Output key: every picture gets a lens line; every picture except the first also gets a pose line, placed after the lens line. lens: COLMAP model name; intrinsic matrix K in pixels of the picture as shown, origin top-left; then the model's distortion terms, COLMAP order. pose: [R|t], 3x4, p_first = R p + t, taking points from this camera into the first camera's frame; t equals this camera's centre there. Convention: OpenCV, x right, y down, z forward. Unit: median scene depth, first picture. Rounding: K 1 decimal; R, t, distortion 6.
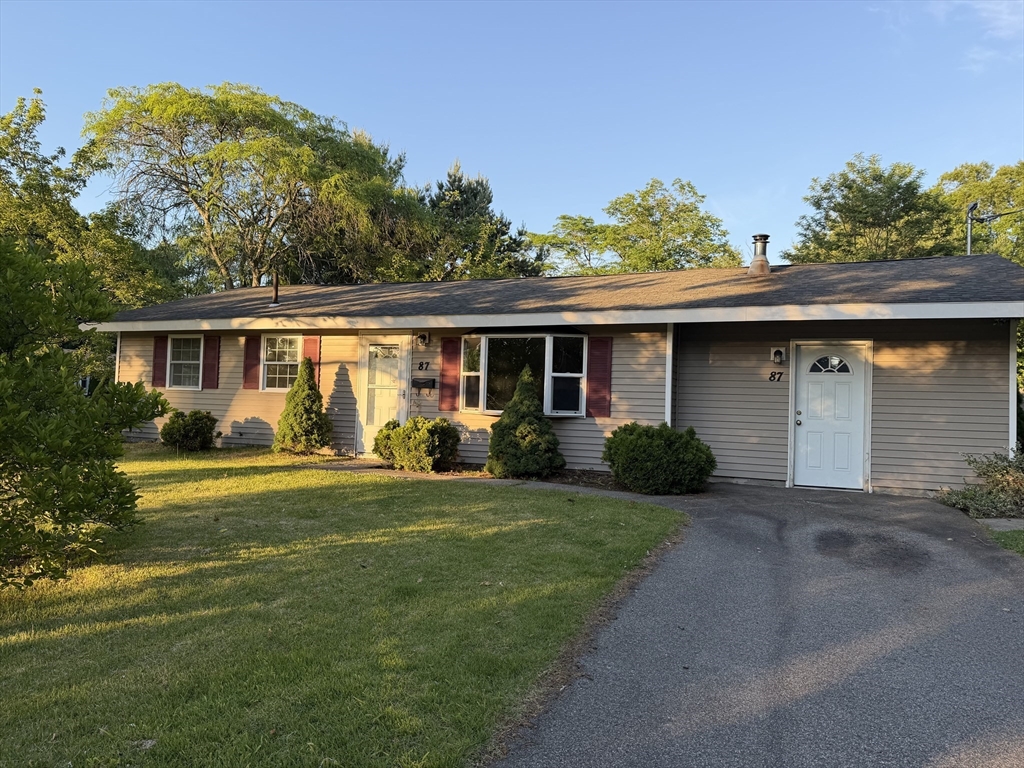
lens RADIAL K [[682.3, 0, 540.1], [0, 682.3, 385.8], [0, 0, 1]] dist [0.077181, -0.064890]
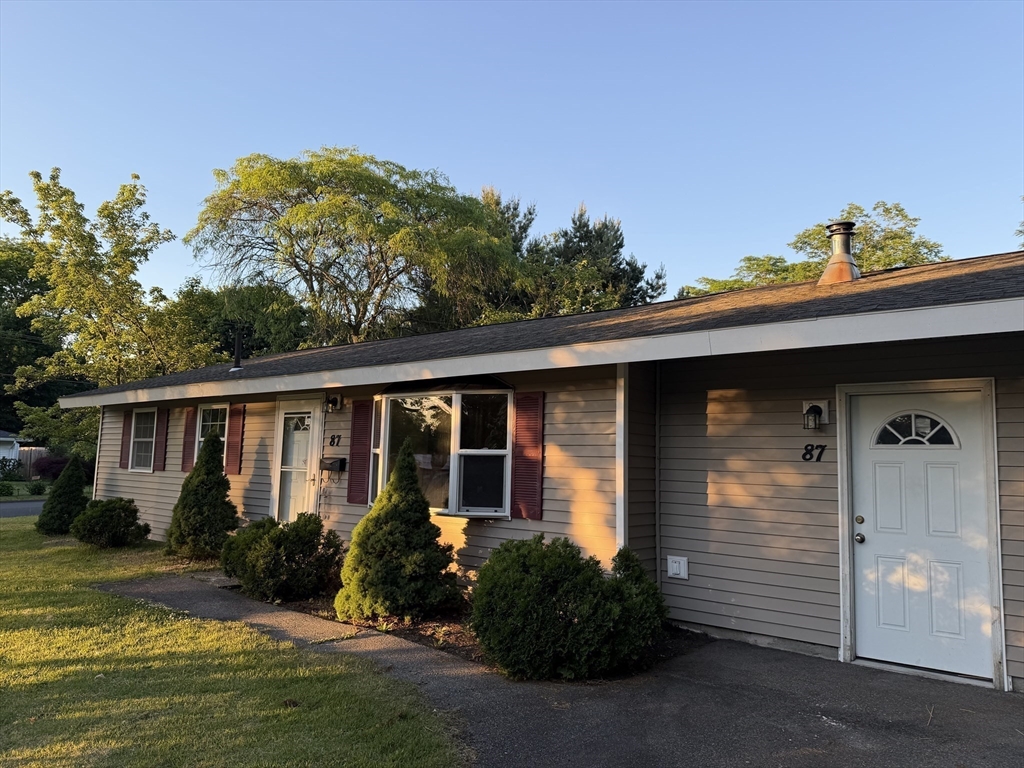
lens RADIAL K [[727.9, 0, 494.2], [0, 727.9, 383.5], [0, 0, 1]] dist [0.171620, -0.315631]
pose [[0.955939, -0.041330, -0.290642, 0.224883], [0.015243, 0.995693, -0.091455, -0.015103], [0.293170, 0.082995, 0.952451, 0.284815]]
